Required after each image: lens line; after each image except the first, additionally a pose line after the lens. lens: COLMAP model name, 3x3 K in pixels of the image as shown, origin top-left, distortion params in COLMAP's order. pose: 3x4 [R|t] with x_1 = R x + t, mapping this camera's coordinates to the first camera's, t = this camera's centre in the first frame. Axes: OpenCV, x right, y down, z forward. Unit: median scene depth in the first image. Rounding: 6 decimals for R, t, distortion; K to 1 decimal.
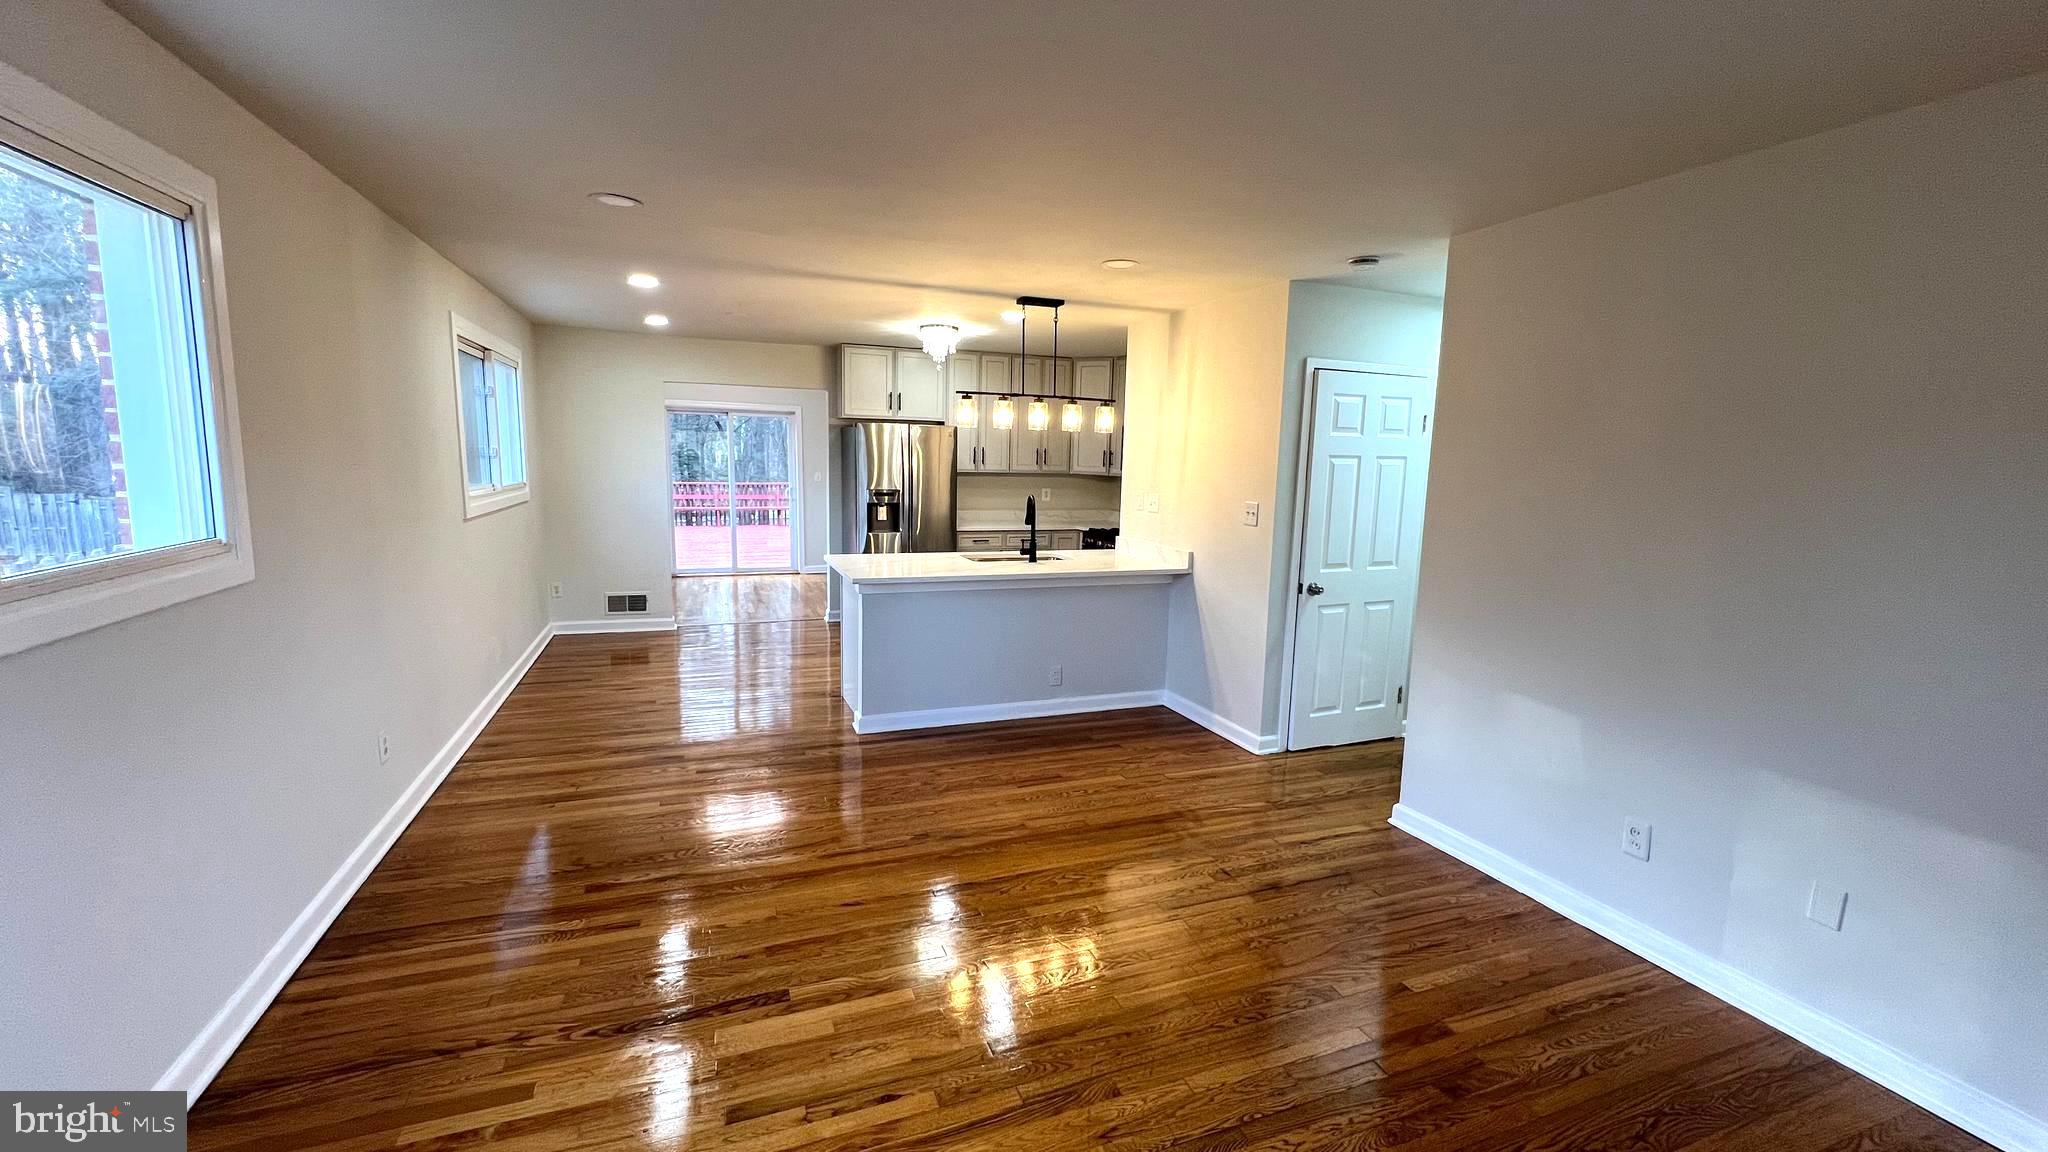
lens RADIAL K [[822.4, 0, 1020.3], [0, 822.4, 573.7], [0, 0, 1]] dist [-0.000898, -0.000123]
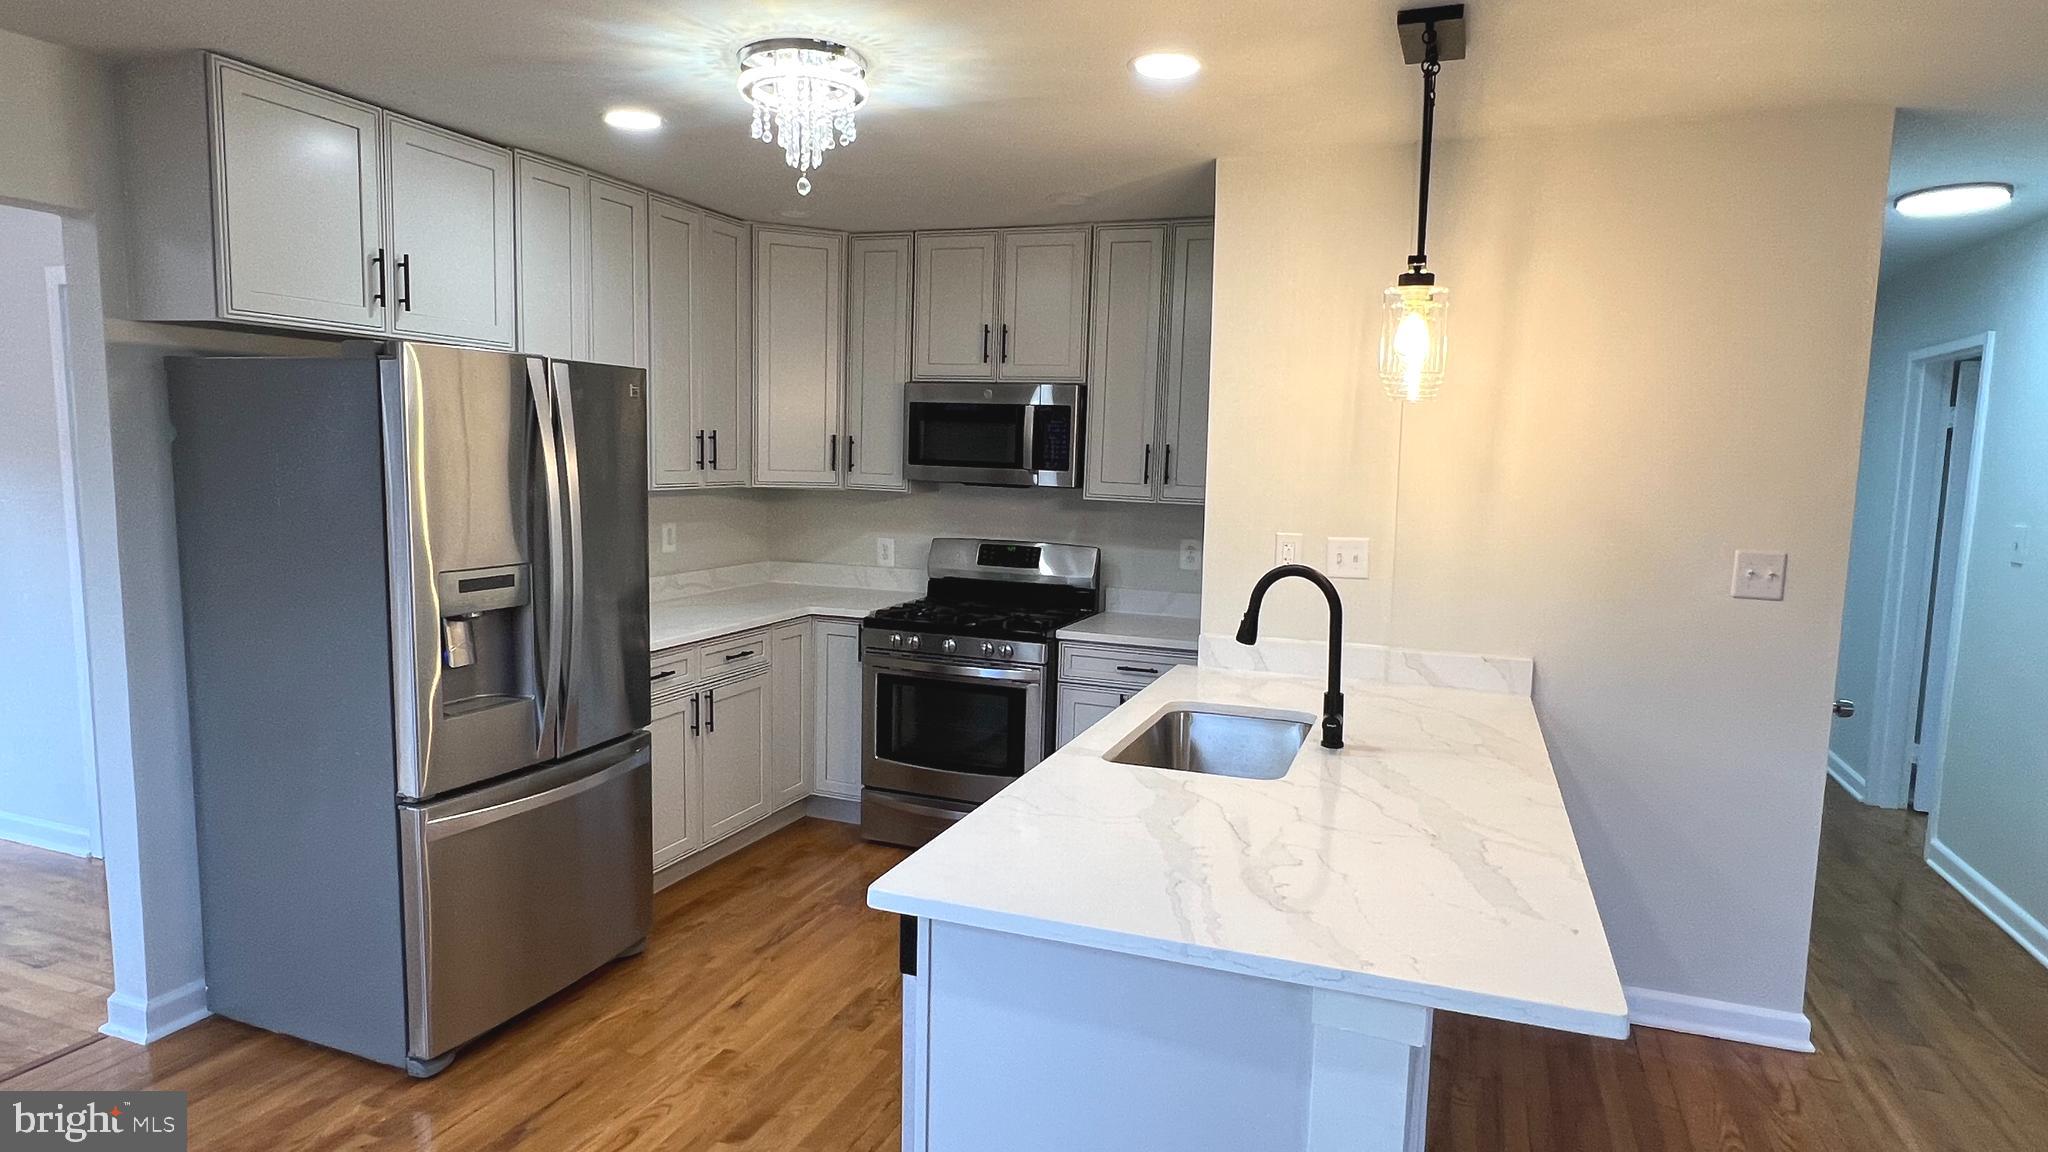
lens RADIAL K [[1144.8, 0, 1019.8], [0, 1144.8, 581.5], [0, 0, 1]] dist [-0.000363, -0.000961]
pose [[0.673756, -0.093329, 0.733036, -0.509944], [0.102289, 0.994221, 0.032566, -0.134357], [-0.731840, 0.053040, 0.679409, 0.843935]]
